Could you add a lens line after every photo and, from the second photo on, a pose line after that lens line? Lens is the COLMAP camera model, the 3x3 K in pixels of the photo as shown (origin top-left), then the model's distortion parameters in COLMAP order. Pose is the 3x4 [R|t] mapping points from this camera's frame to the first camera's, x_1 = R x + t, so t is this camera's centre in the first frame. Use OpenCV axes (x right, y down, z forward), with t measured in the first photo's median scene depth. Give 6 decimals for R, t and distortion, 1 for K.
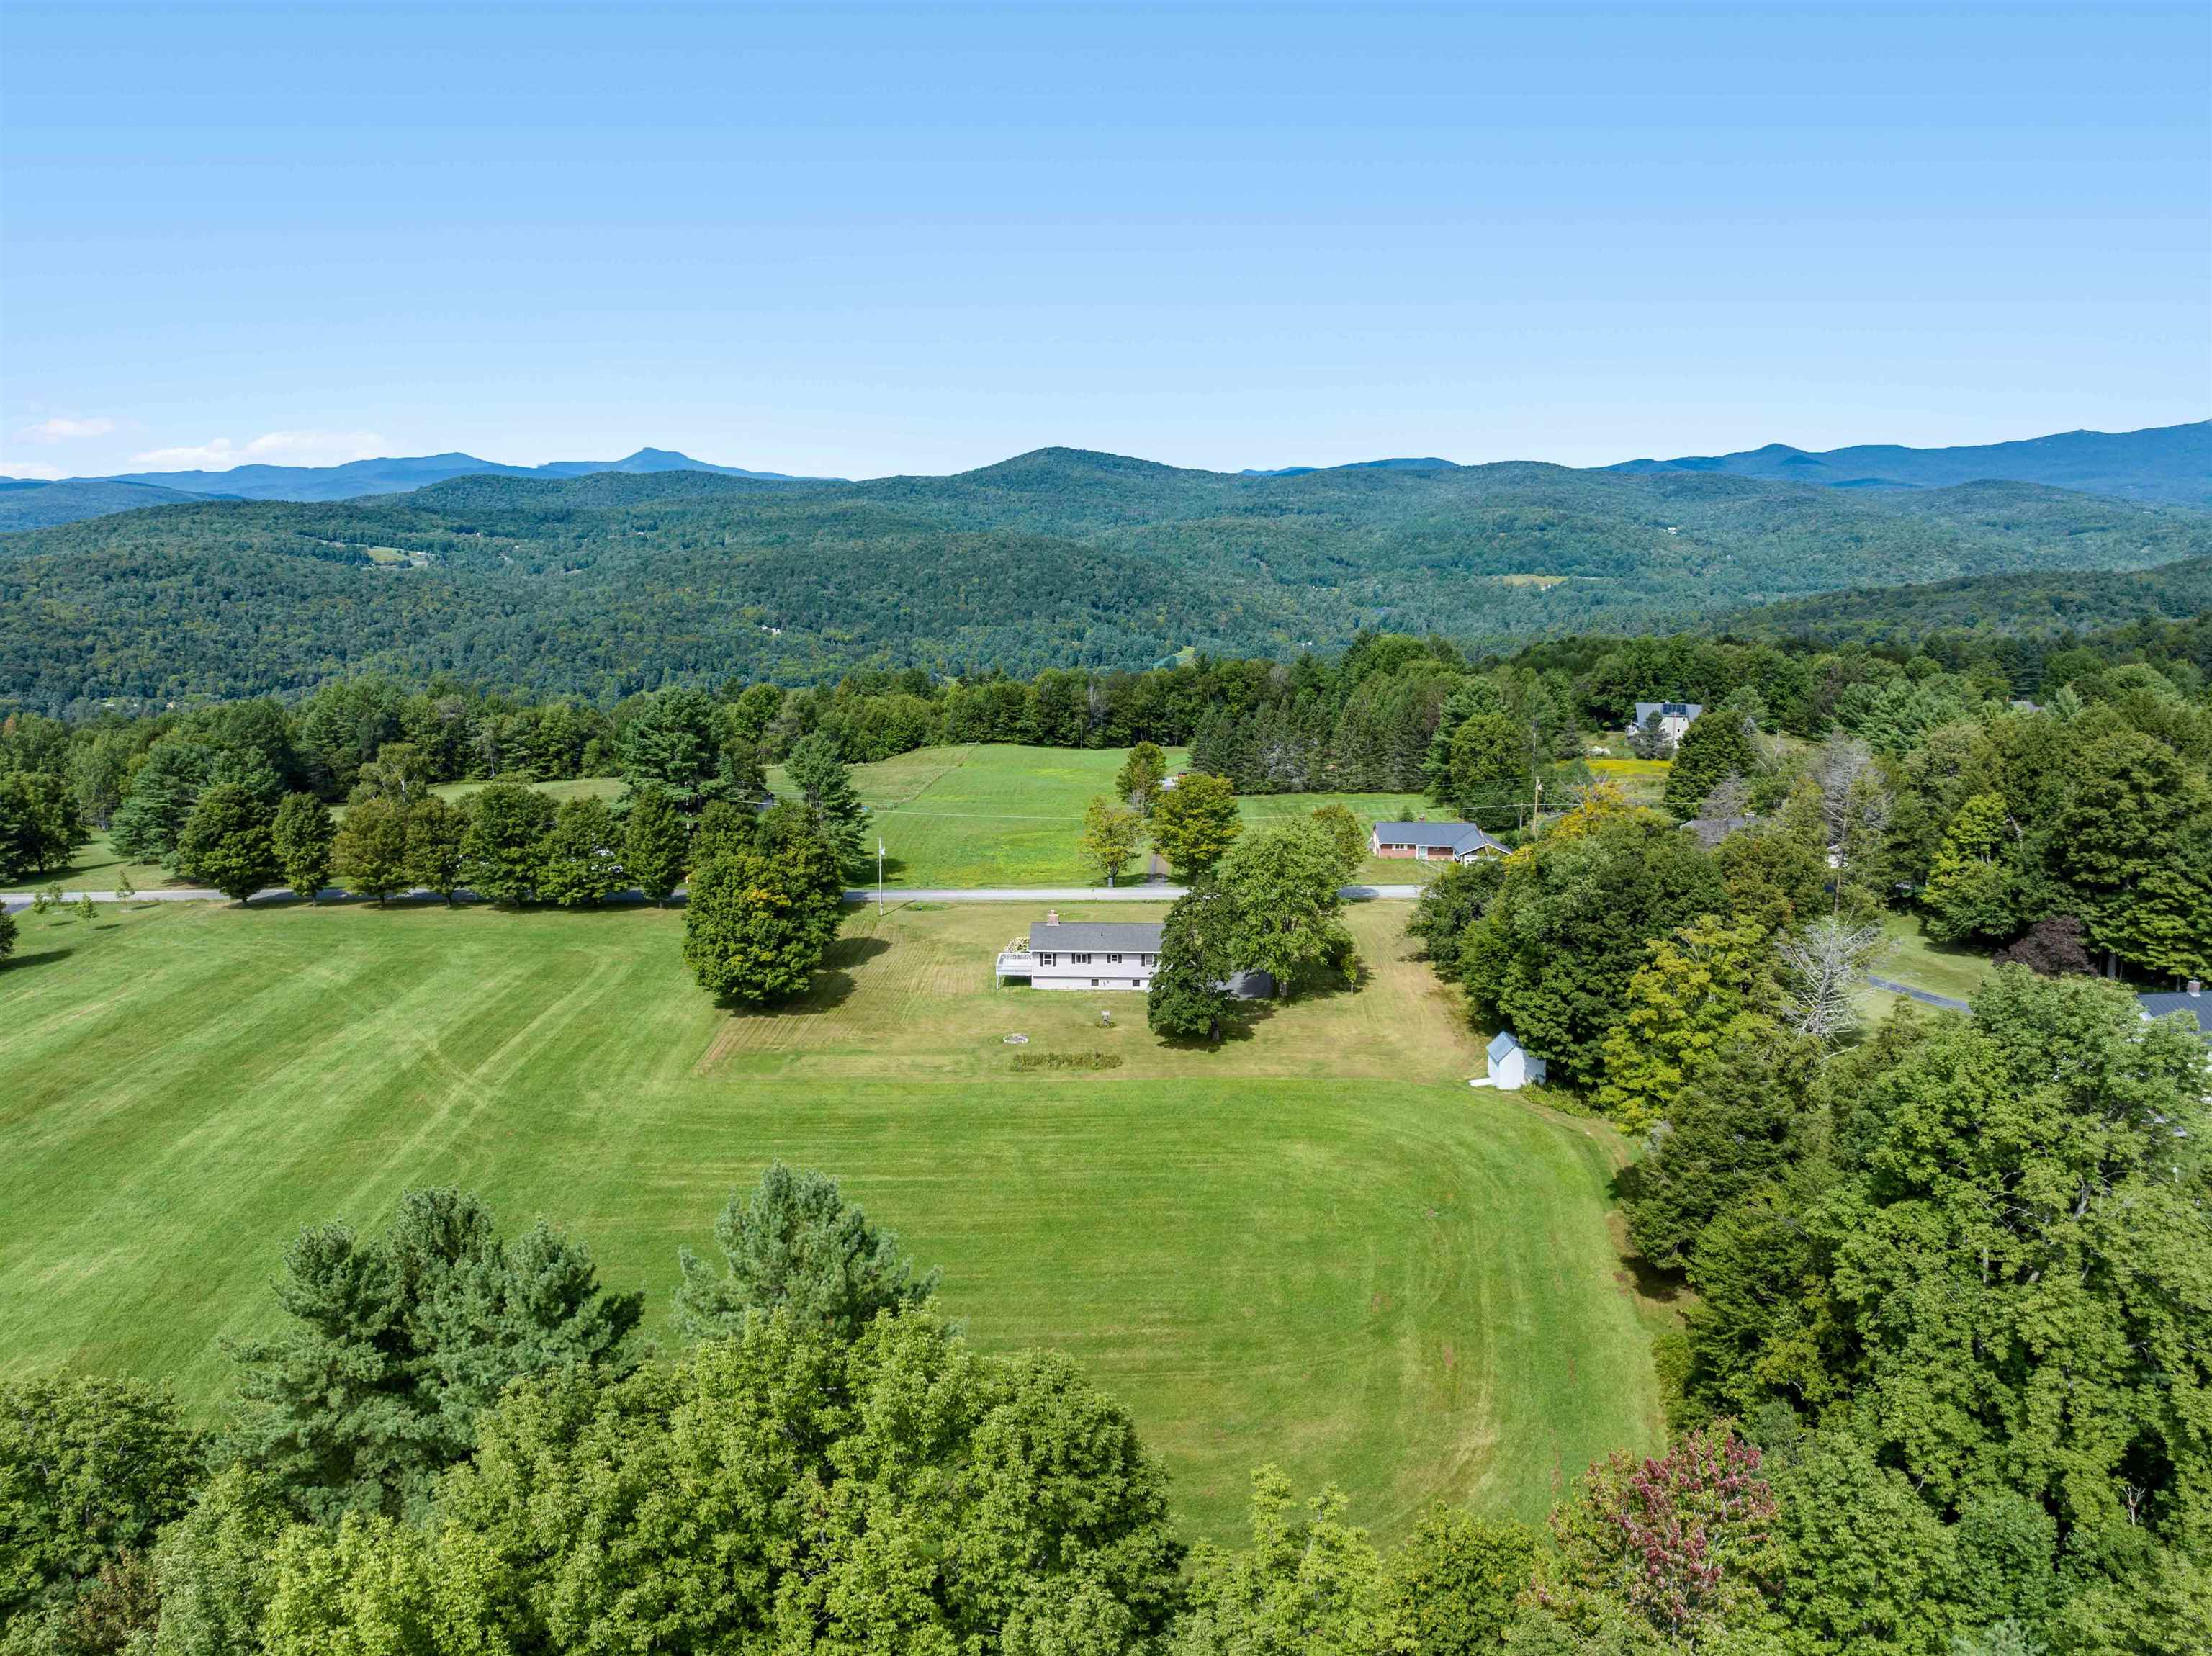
lens RADIAL K [[1542.8, 0, 1100.6], [0, 1542.8, 825.2], [0, 0, 1]] dist [-0.036360, -0.005702]
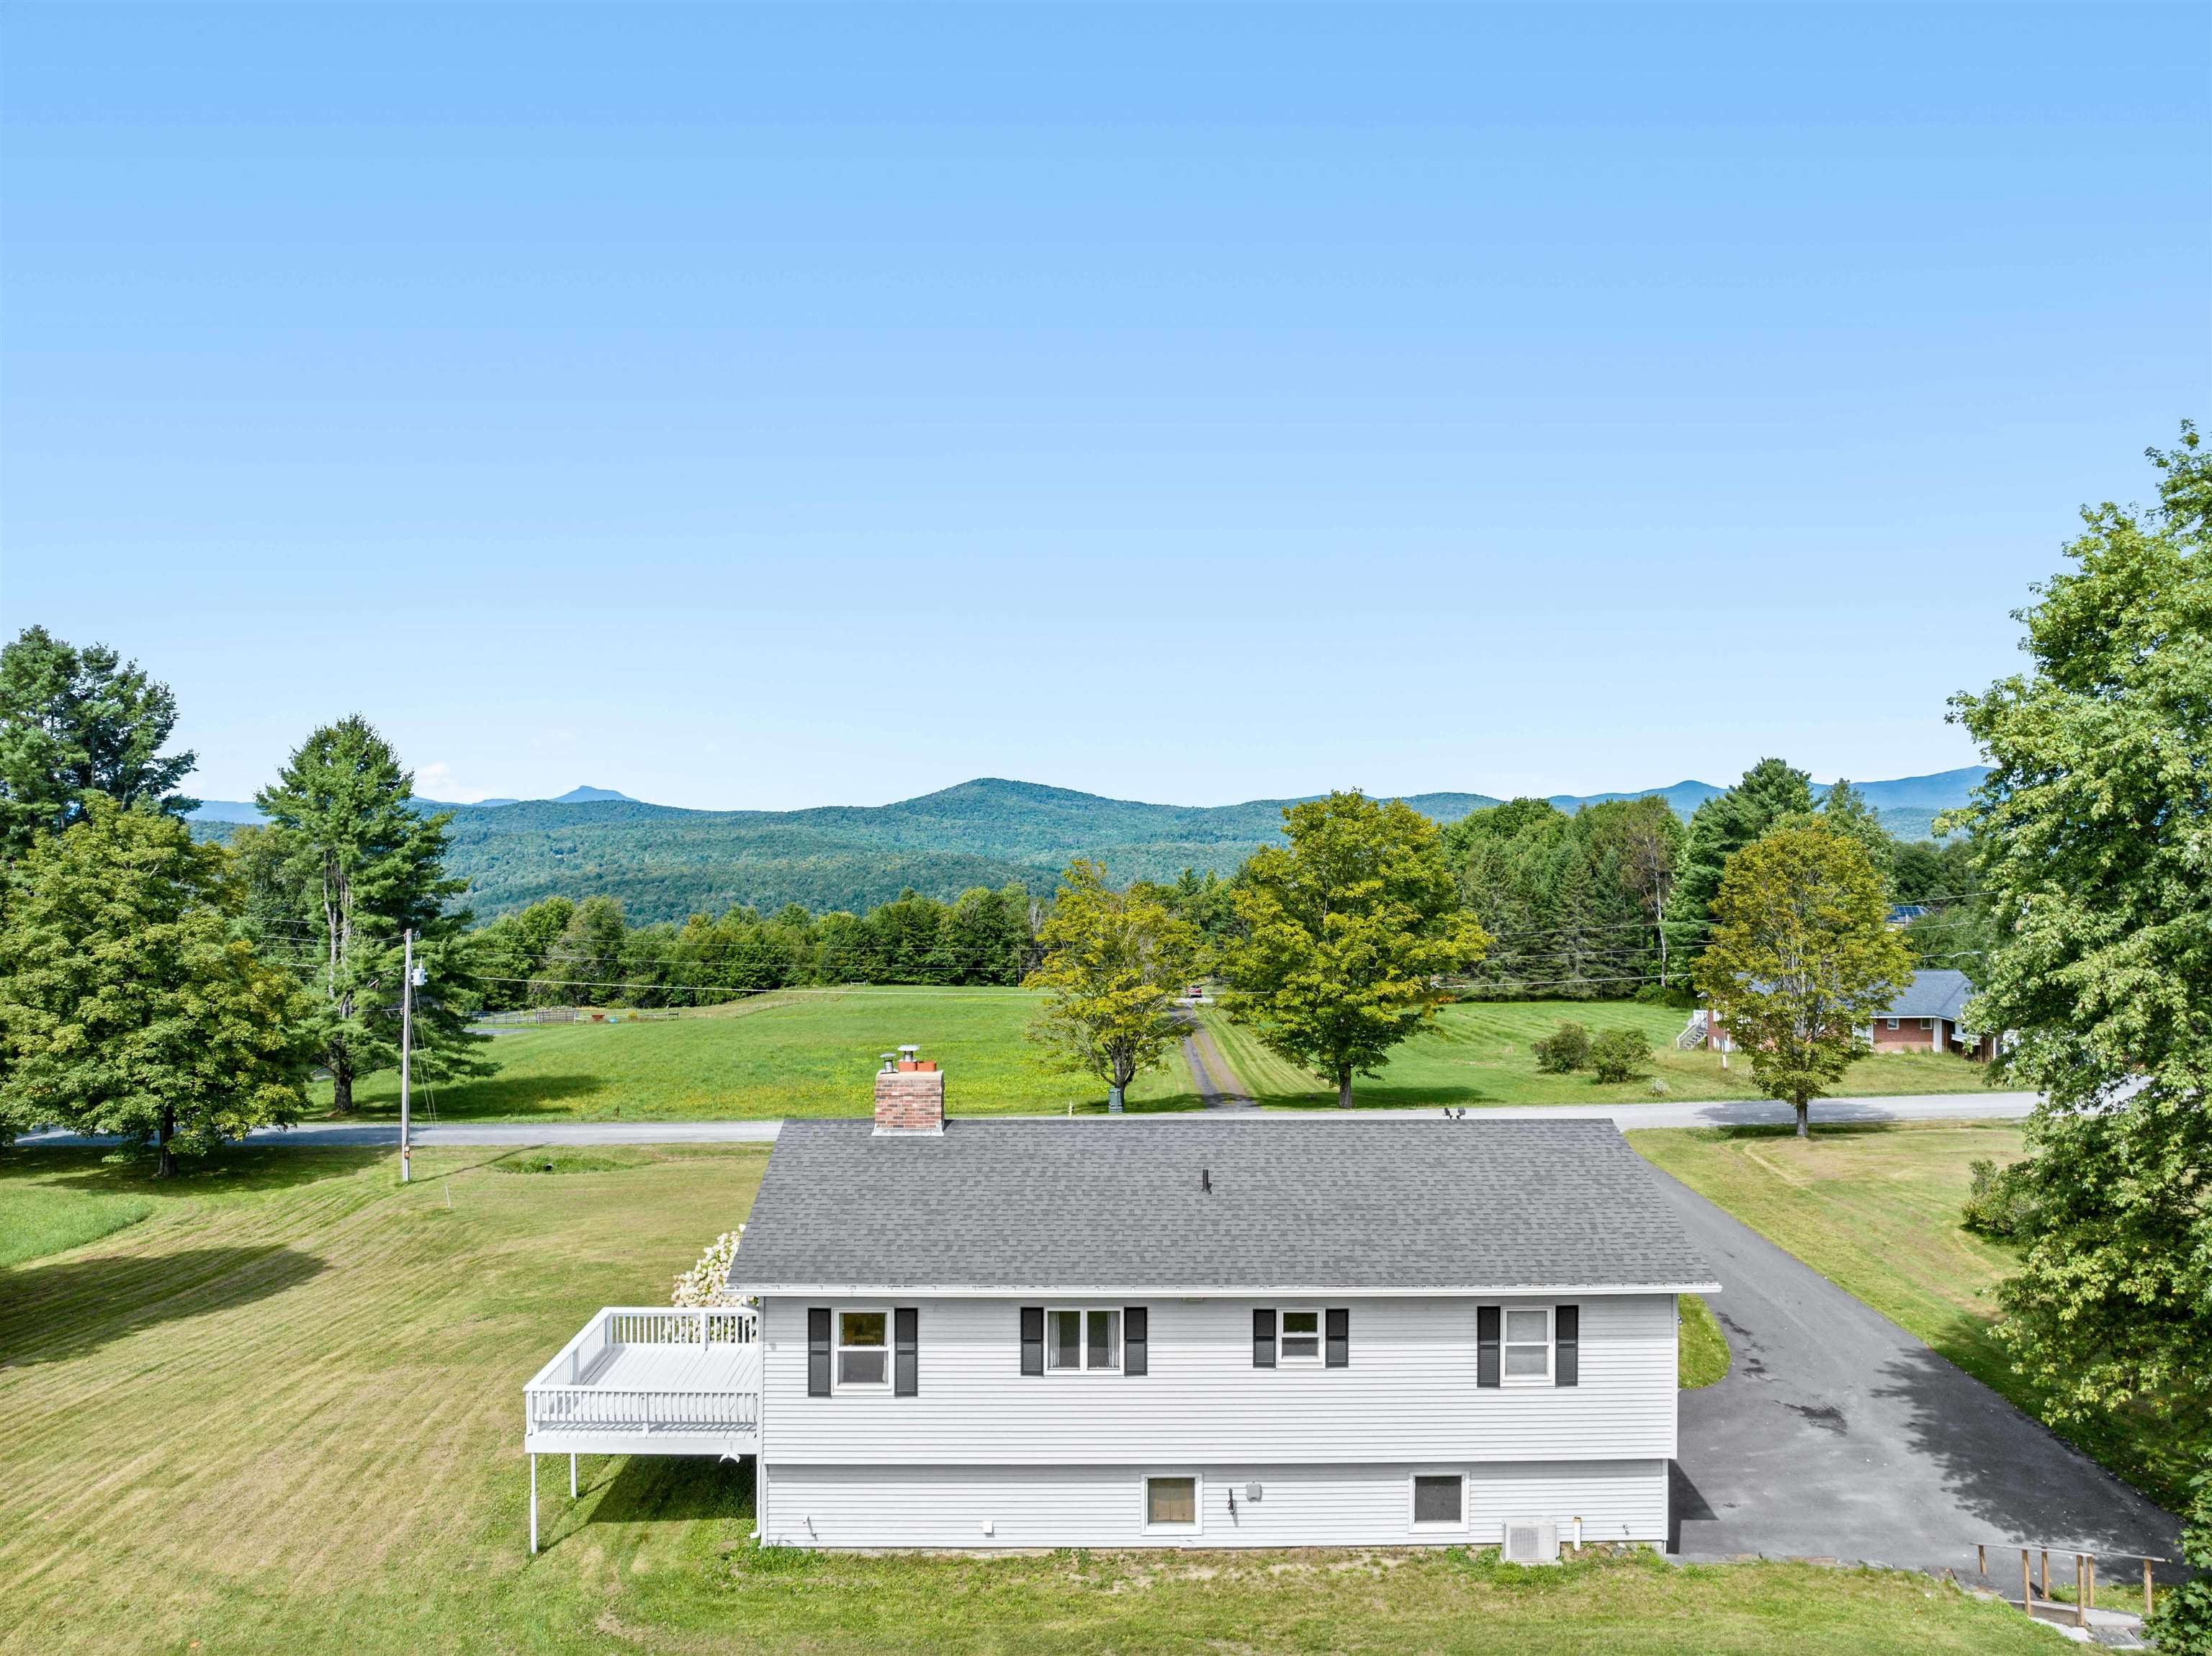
lens RADIAL K [[1544.2, 0, 1106.0], [0, 1544.2, 828.0], [0, 0, 1]] dist [-0.043524, -0.002143]
pose [[0.998899, 0.001483, 0.046890, -0.006539], [0.008618, 0.976694, -0.214465, 0.026097], [-0.046115, 0.214633, 0.975606, 0.315002]]
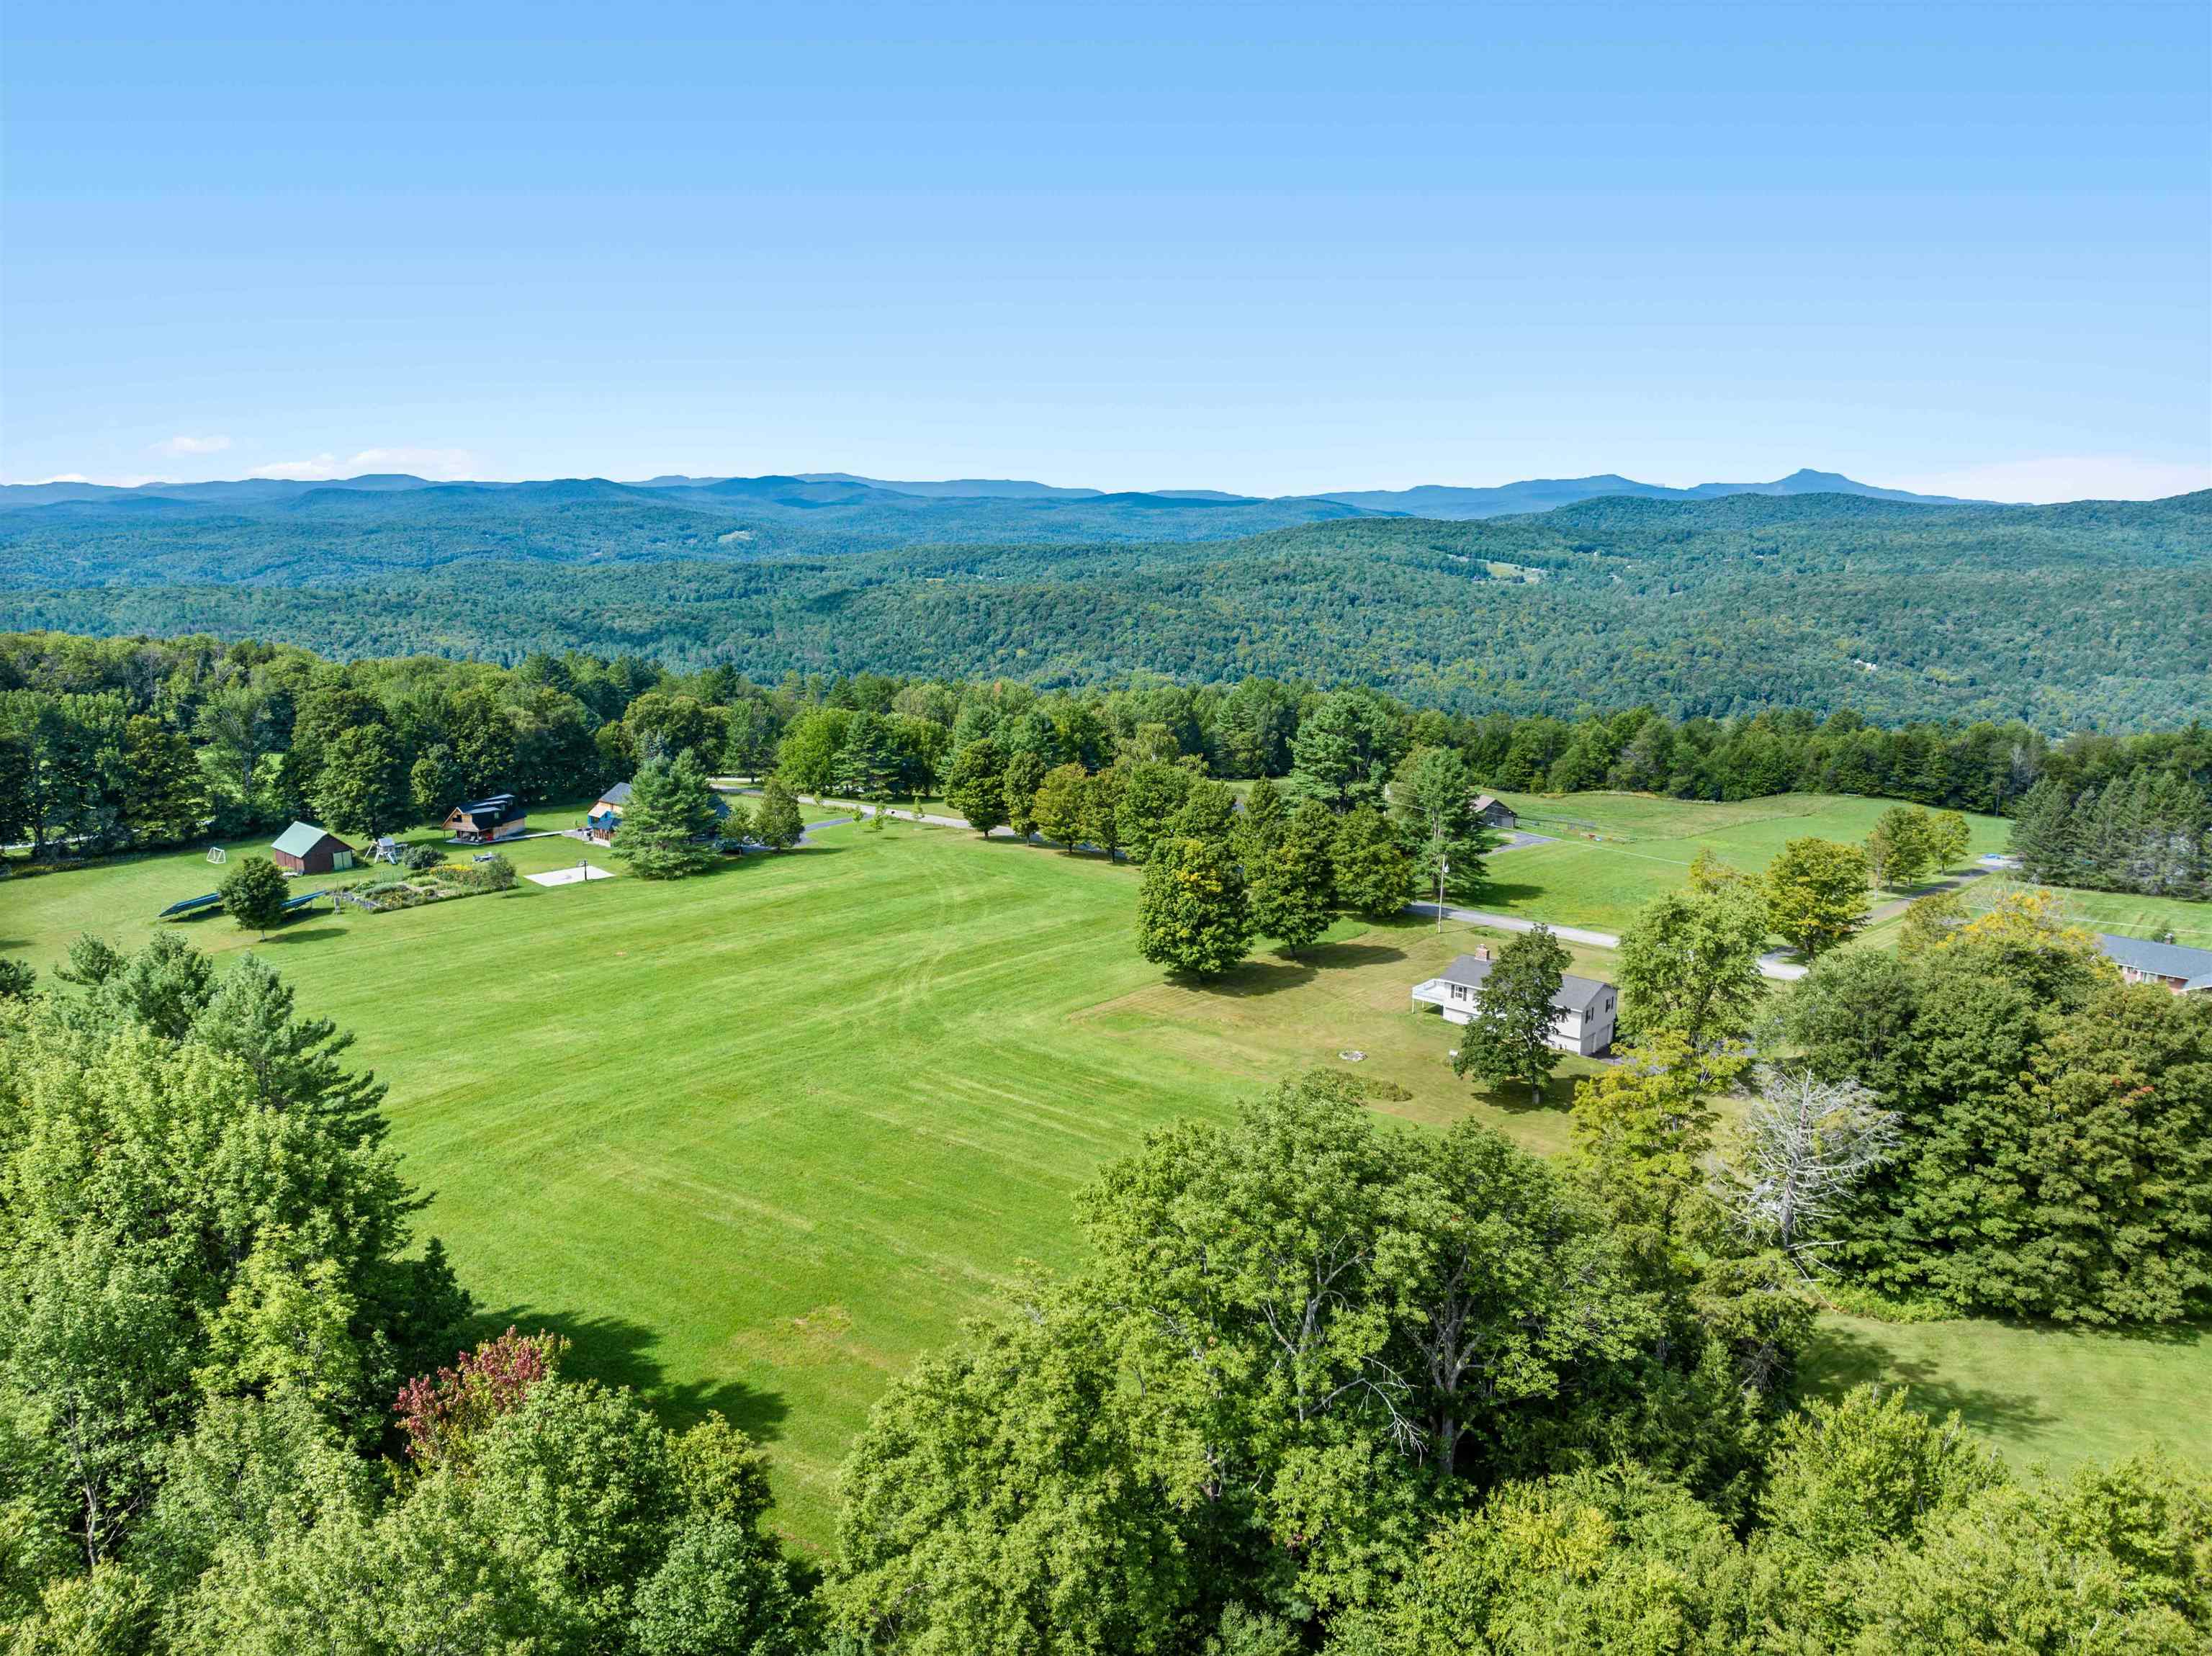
lens RADIAL K [[1542.8, 0, 1100.6], [0, 1542.8, 825.2], [0, 0, 1]] dist [-0.036360, -0.005702]
pose [[0.762079, 0.128859, -0.634532, 0.147204], [-0.137345, 0.989866, 0.036067, -0.007616], [0.632749, 0.059664, 0.772055, 0.040406]]
